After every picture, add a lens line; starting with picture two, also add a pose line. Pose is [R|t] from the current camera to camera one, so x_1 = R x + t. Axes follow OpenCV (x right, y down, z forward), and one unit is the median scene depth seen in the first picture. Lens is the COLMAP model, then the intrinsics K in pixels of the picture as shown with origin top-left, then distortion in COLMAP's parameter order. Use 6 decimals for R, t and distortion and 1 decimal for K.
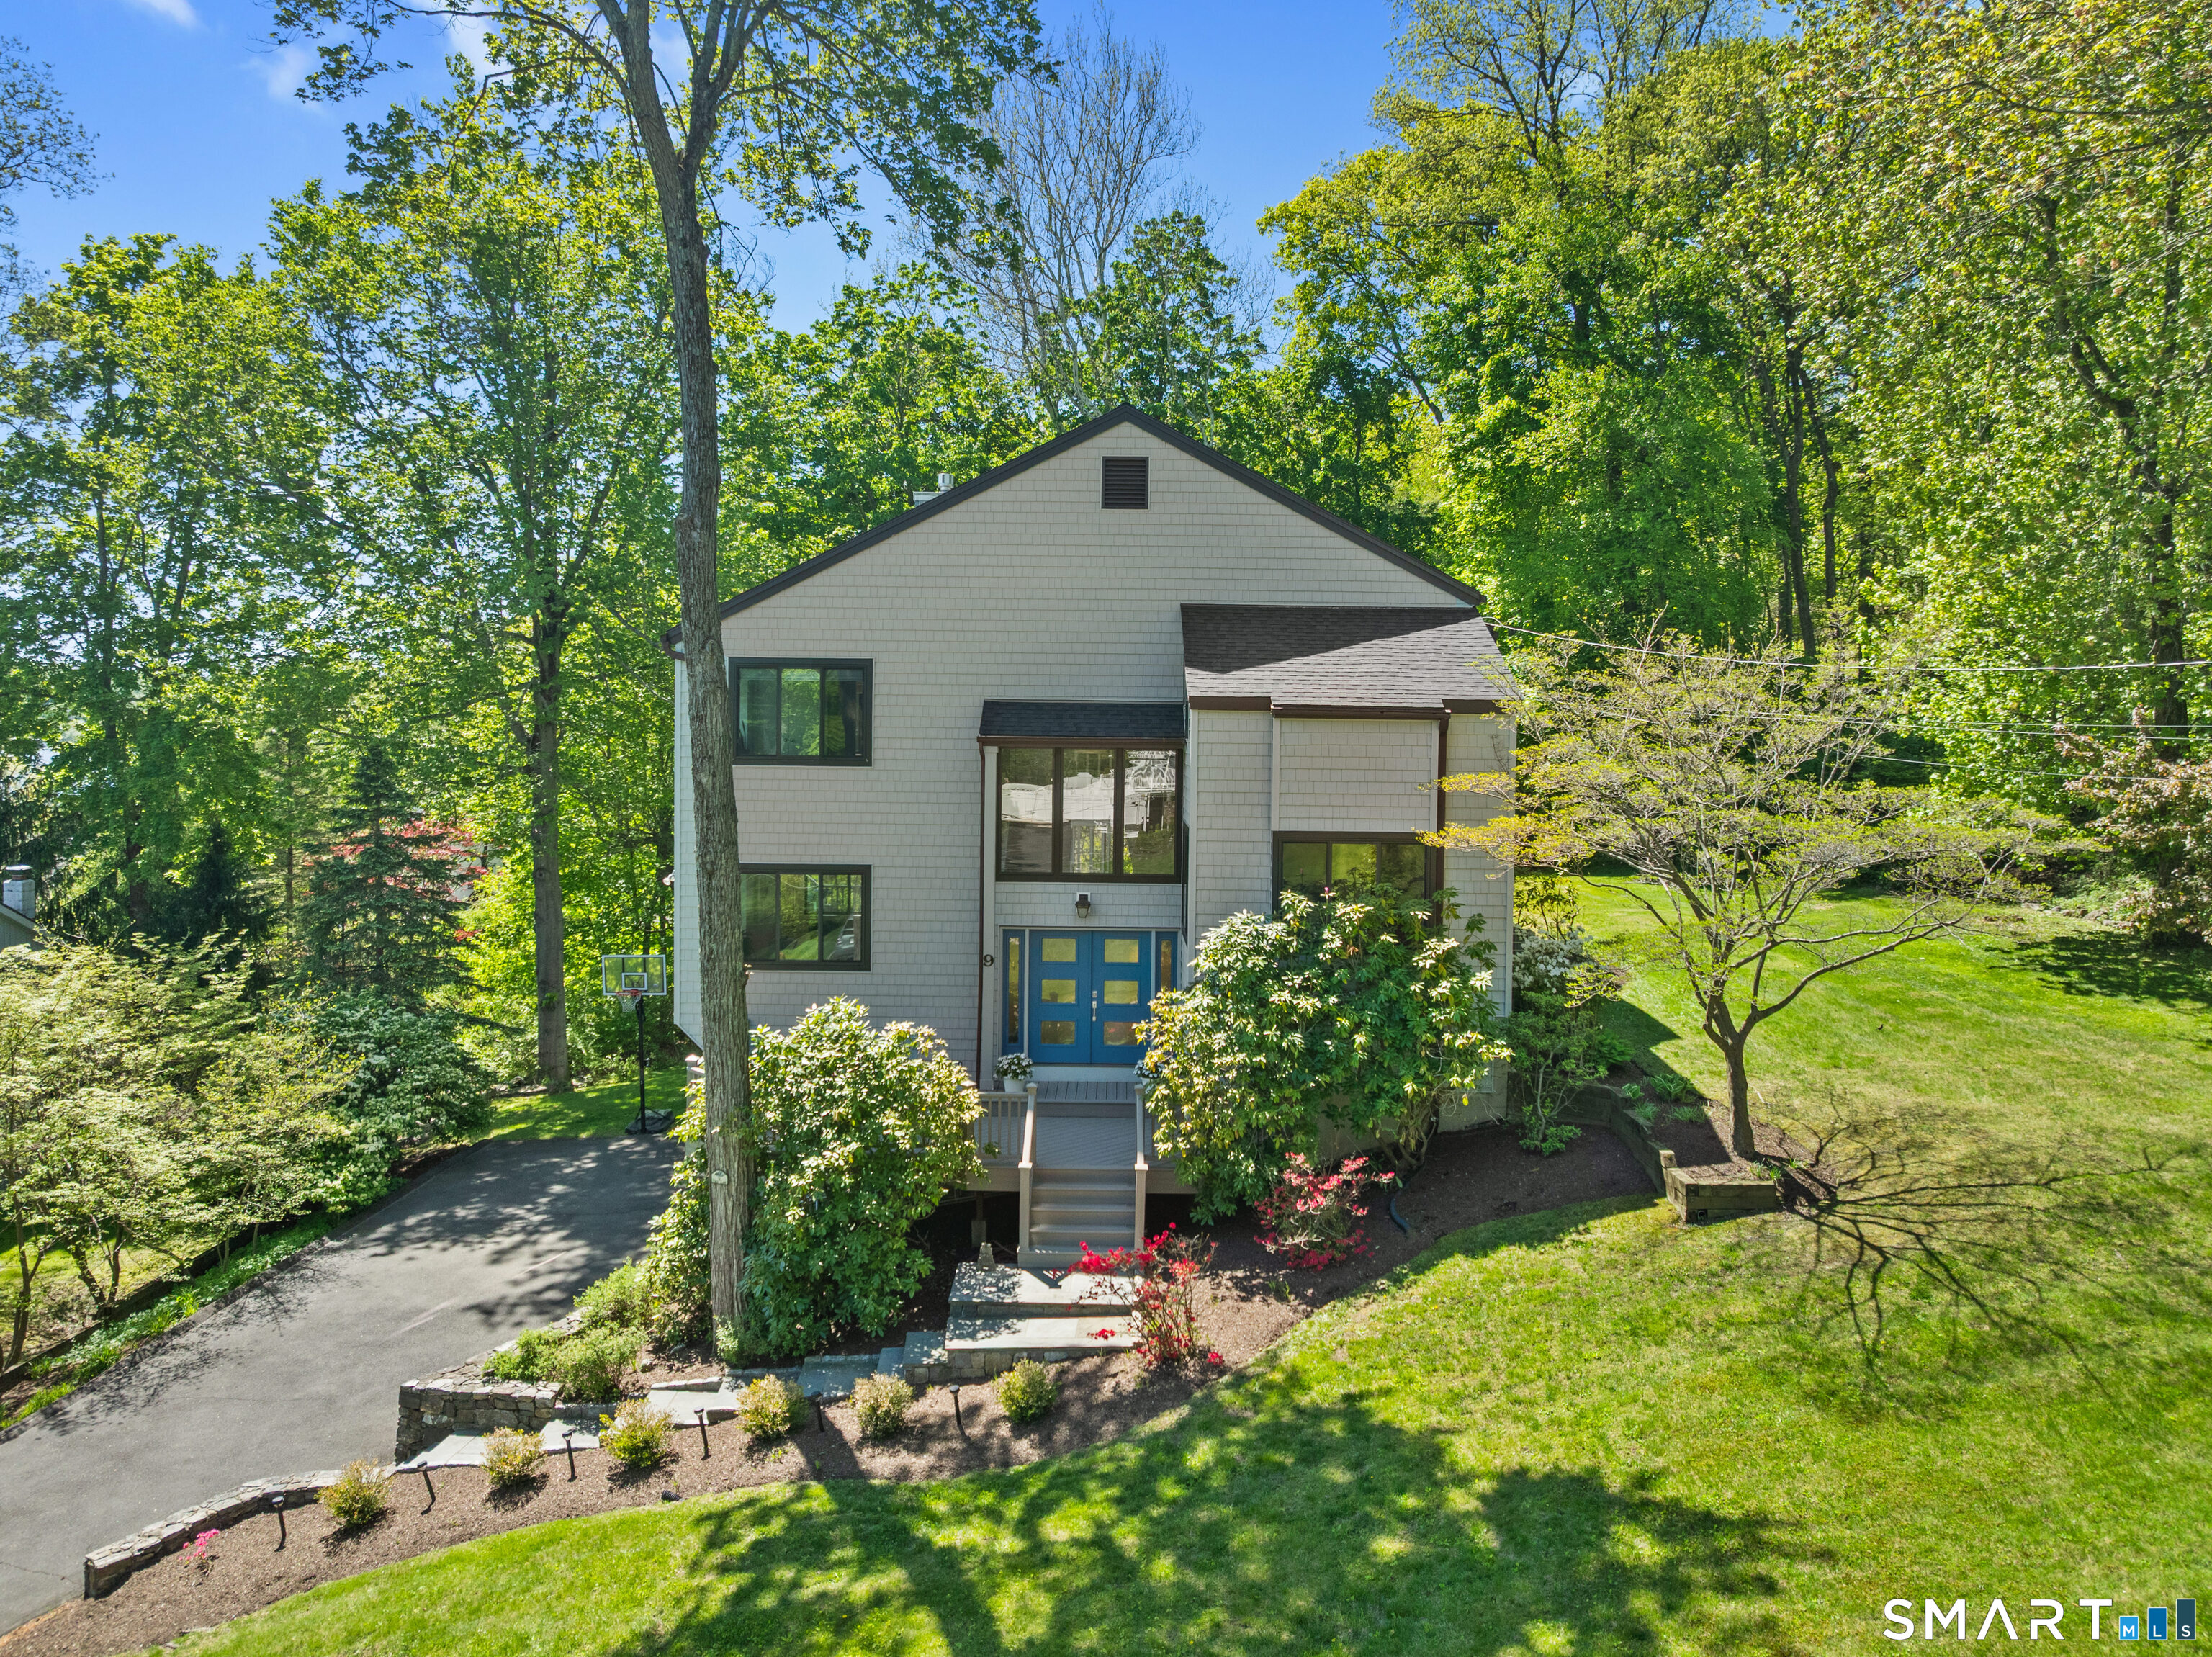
lens RADIAL K [[1492.0, 0, 1116.6], [0, 1492.0, 818.5], [0, 0, 1]] dist [0.000789, -0.034275]
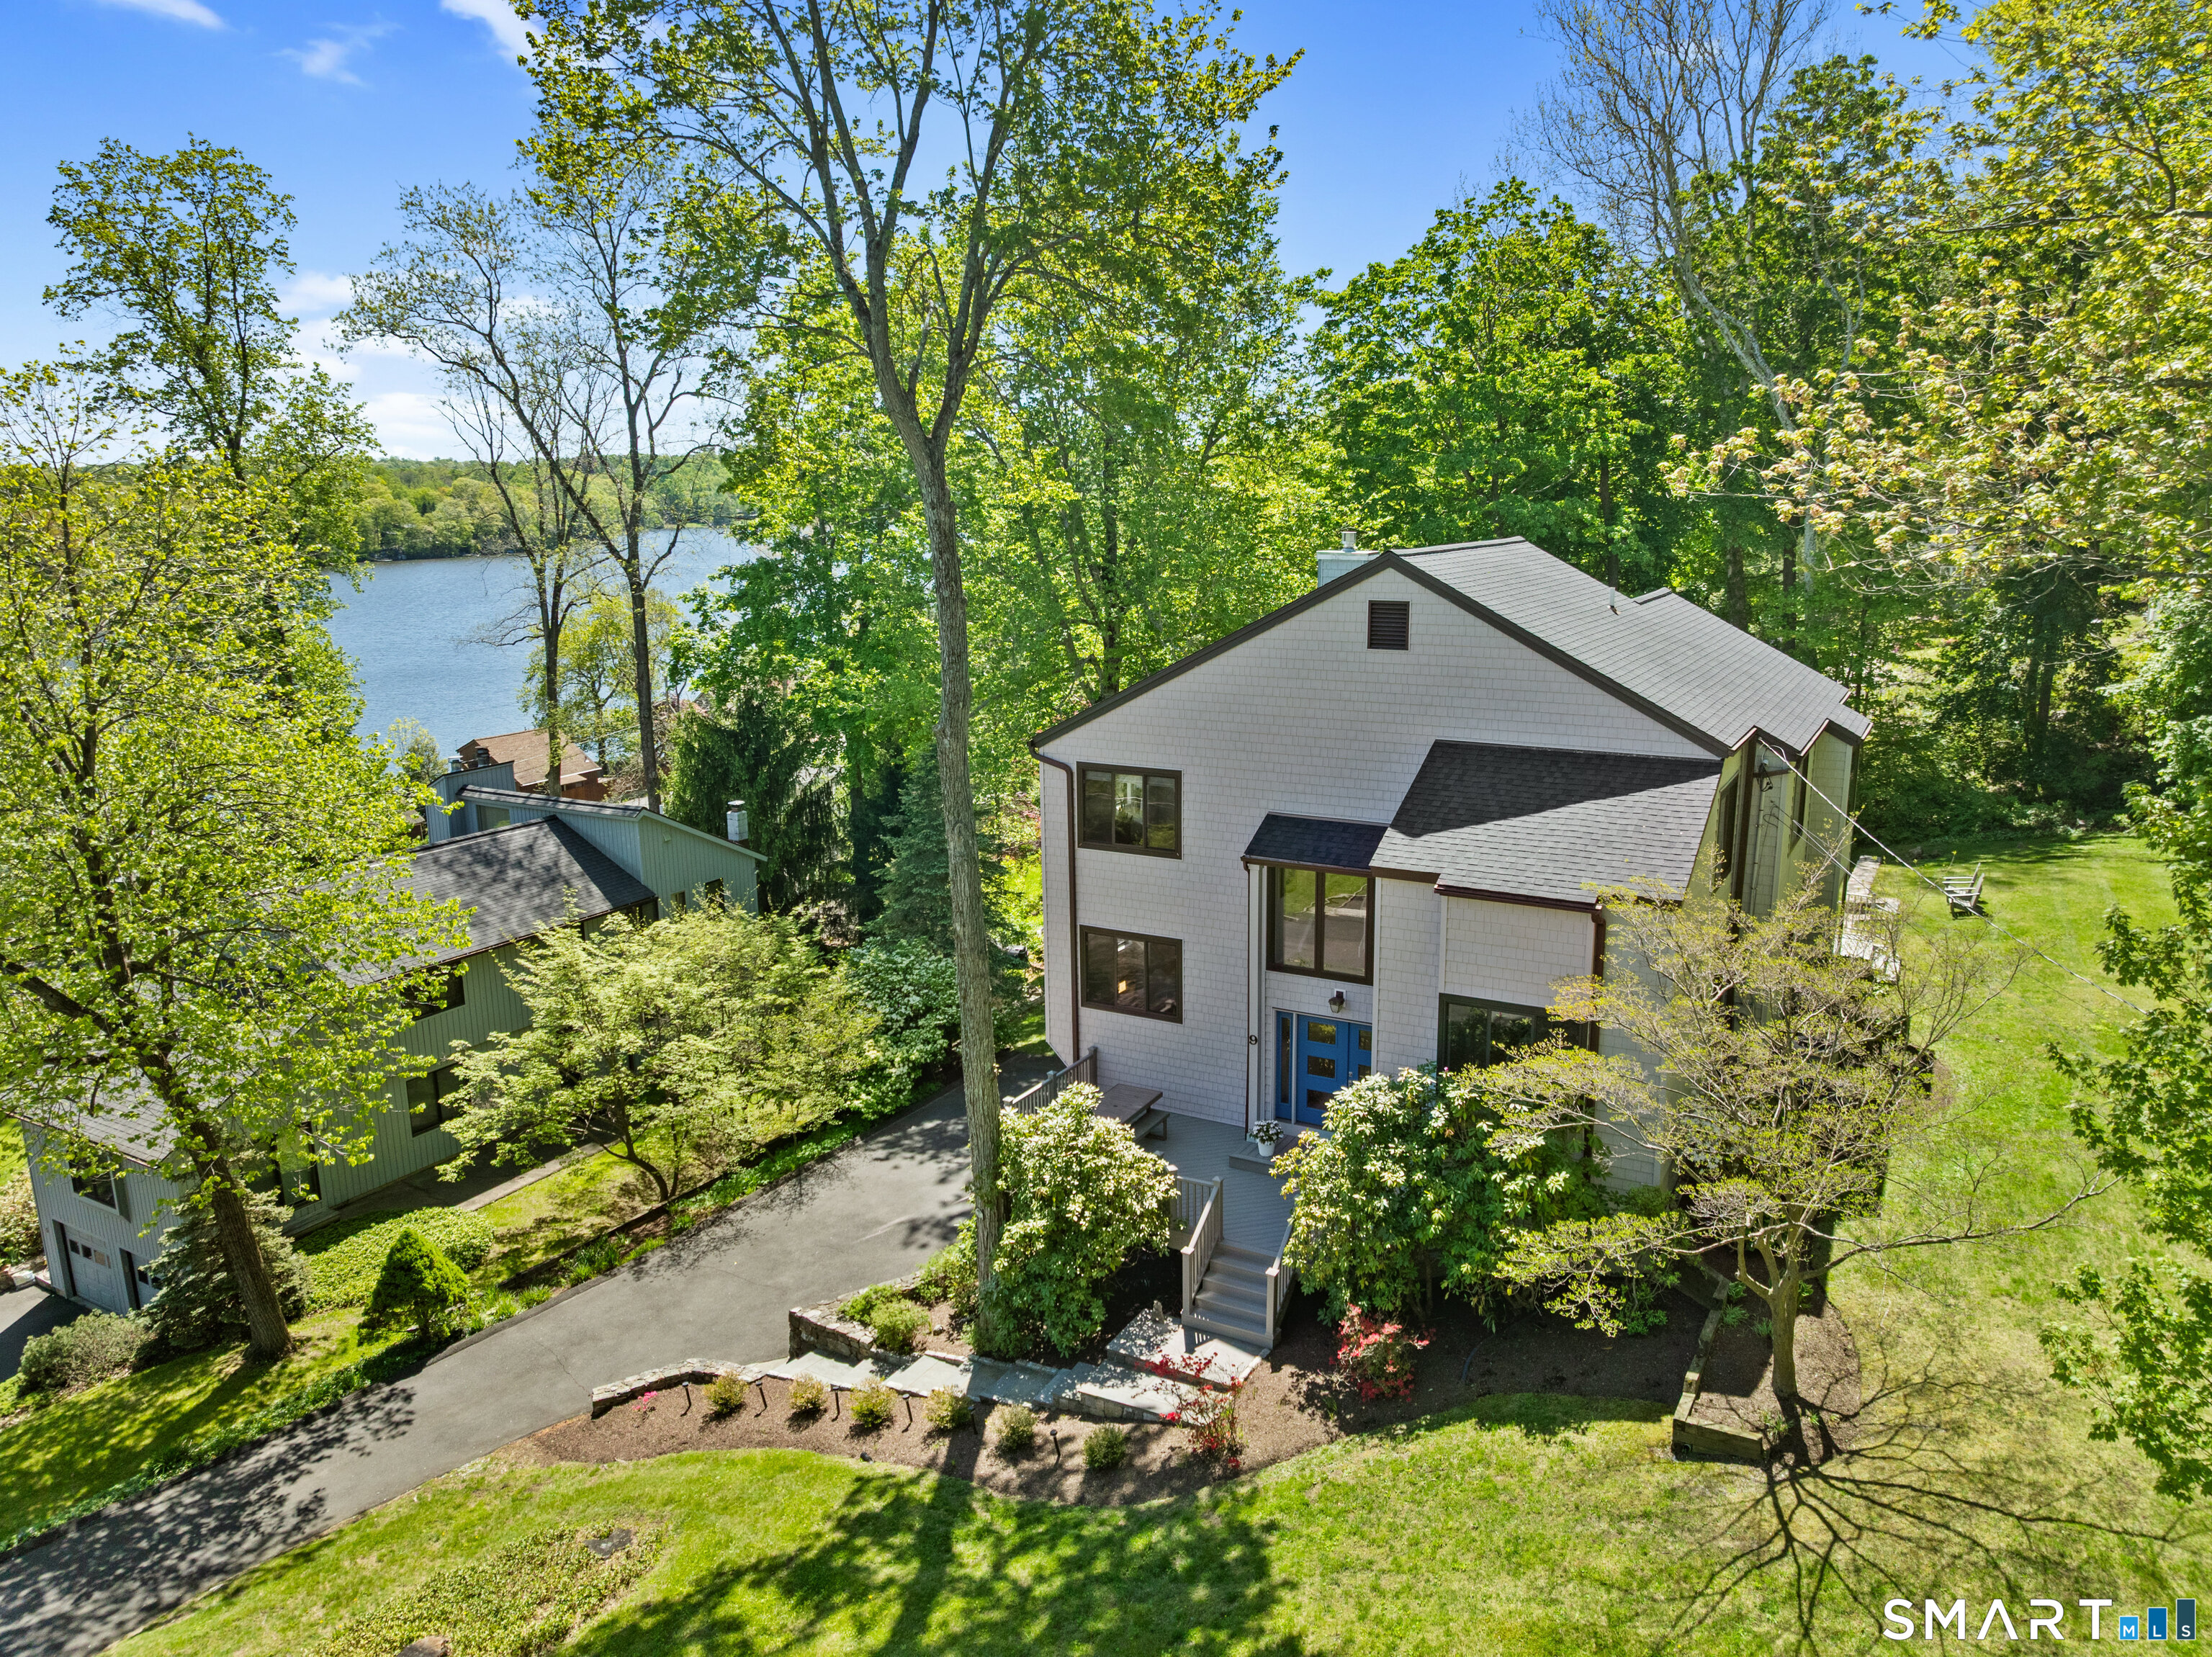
lens RADIAL K [[1541.3, 0, 1106.0], [0, 1541.3, 828.5], [0, 0, 1]] dist [-0.013151, -0.035883]
pose [[0.863969, 0.080417, -0.497083, 0.509201], [0.003772, 0.986104, 0.166086, -0.342877], [0.503532, -0.145368, 0.851660, -0.092905]]
